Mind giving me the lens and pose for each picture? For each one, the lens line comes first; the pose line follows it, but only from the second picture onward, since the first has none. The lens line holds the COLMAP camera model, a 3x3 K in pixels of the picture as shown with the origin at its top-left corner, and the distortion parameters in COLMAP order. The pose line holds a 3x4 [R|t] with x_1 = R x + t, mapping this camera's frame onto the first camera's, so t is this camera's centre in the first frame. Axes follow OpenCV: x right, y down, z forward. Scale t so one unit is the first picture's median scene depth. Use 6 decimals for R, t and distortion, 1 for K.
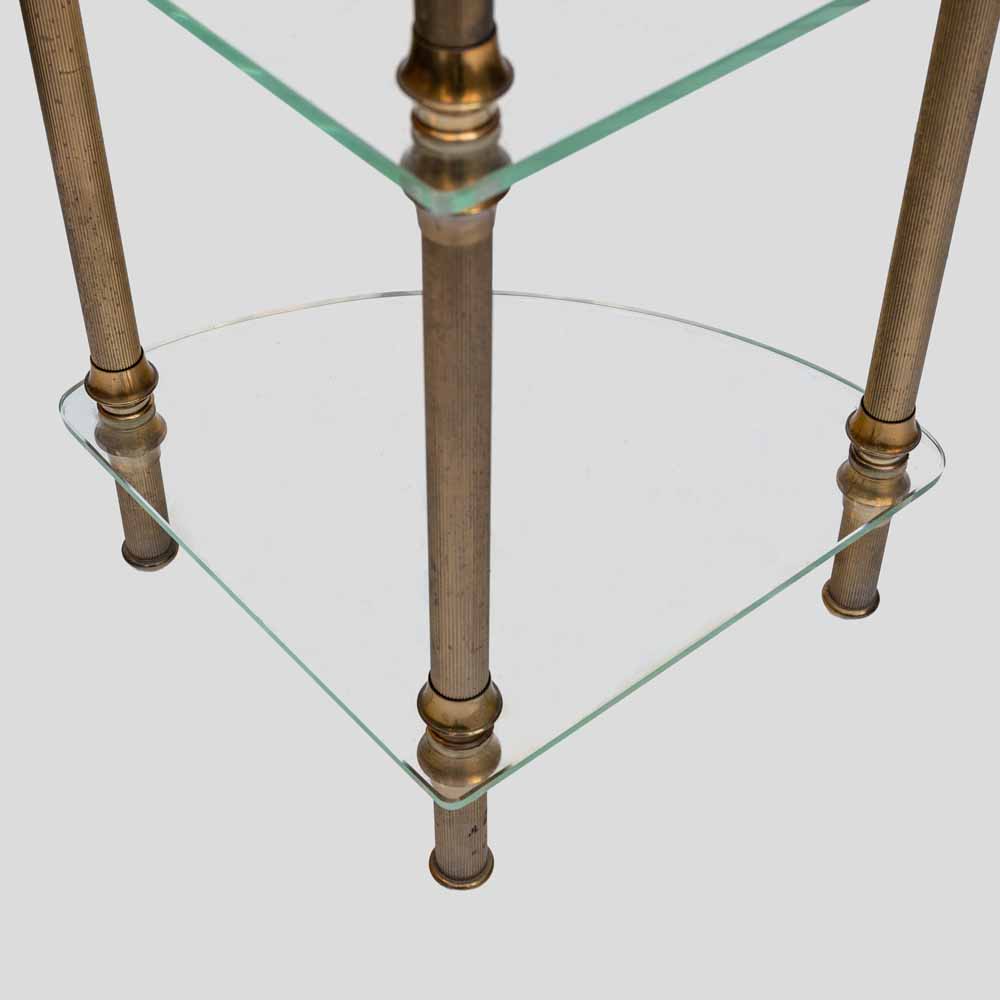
lens RADIAL K [[1905.6, 0, 498.3], [0, 1905.6, 507.6], [0, 0, 1]] dist [0.071262, 0.000000]
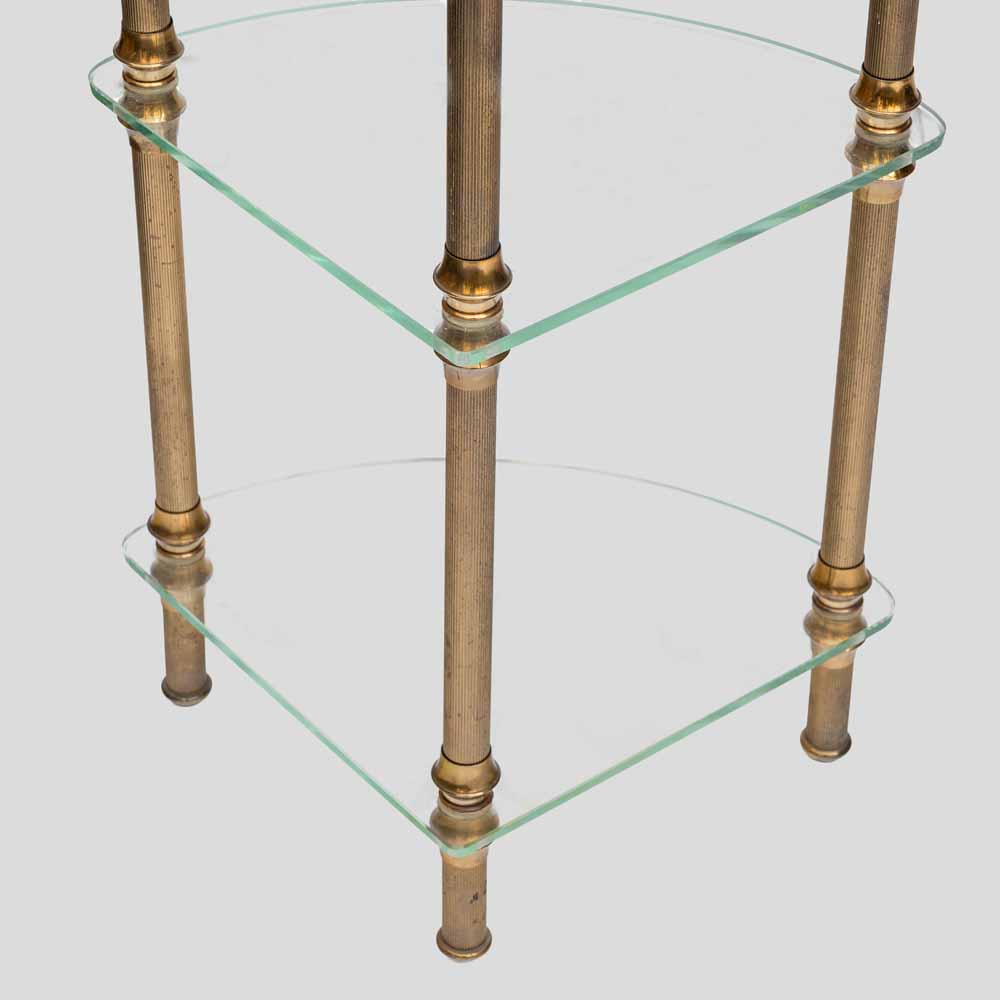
lens RADIAL K [[2859.8, 0, 508.5], [0, 2859.8, 496.9], [0, 0, 1]] dist [0.172210, 0.000000]
pose [[0.999698, 0.021295, -0.012239, 0.023239], [-0.022743, 0.990736, -0.133884, 0.155400], [0.009274, 0.134122, 0.990921, -0.761191]]
